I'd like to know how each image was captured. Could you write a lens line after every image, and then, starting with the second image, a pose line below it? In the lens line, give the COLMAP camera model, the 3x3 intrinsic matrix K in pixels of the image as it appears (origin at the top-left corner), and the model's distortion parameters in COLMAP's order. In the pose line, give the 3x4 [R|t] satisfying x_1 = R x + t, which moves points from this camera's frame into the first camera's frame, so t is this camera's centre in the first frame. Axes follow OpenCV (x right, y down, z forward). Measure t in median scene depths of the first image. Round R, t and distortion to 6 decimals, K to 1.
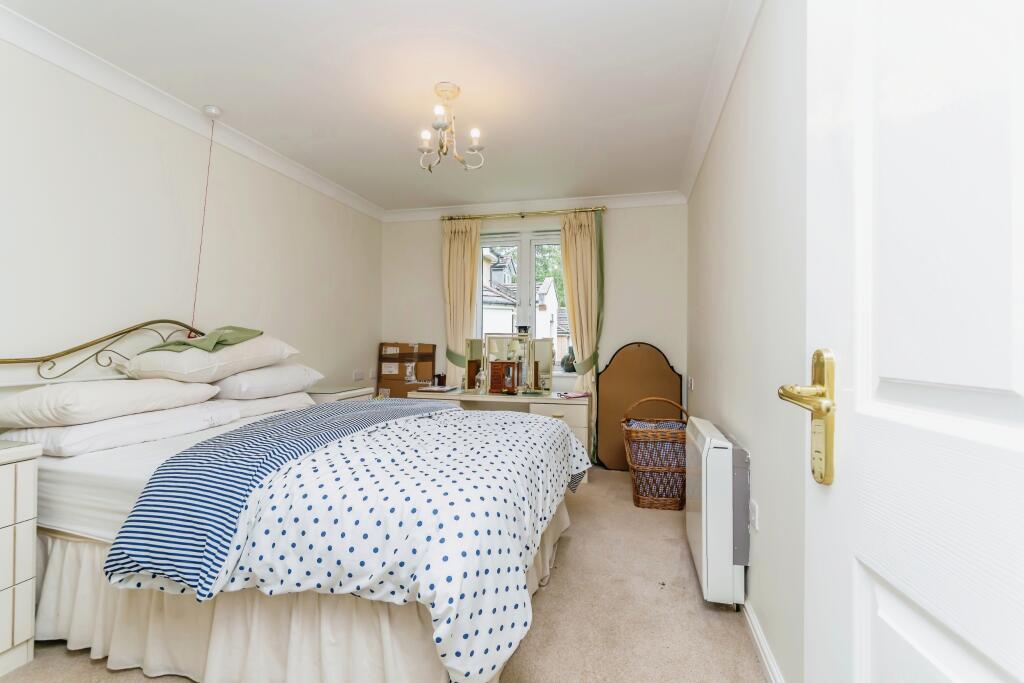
lens RADIAL K [[512.7, 0, 512.0], [0, 512.7, 341.5], [0, 0, 1]] dist [-0.006333, 0.000085]
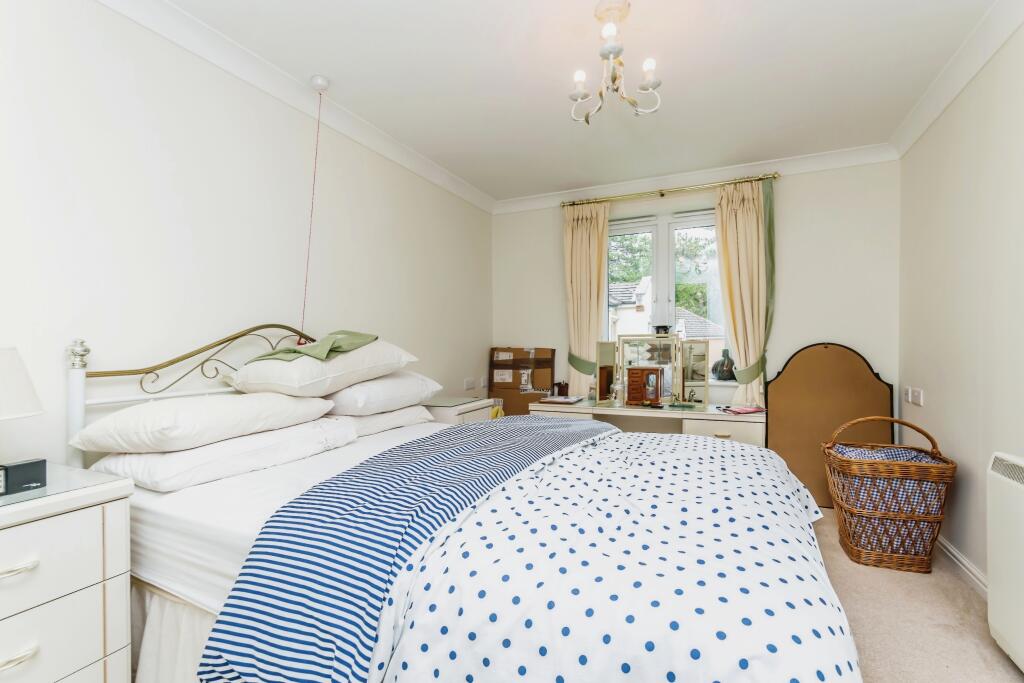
lens RADIAL K [[500.7, 0, 509.2], [0, 500.7, 350.9], [0, 0, 1]] dist [-0.003121, -0.000110]
pose [[0.987293, -0.011414, -0.158501, -0.139322], [0.013024, 0.999874, 0.009122, 0.000595], [0.158377, -0.011071, 0.987317, 0.209136]]
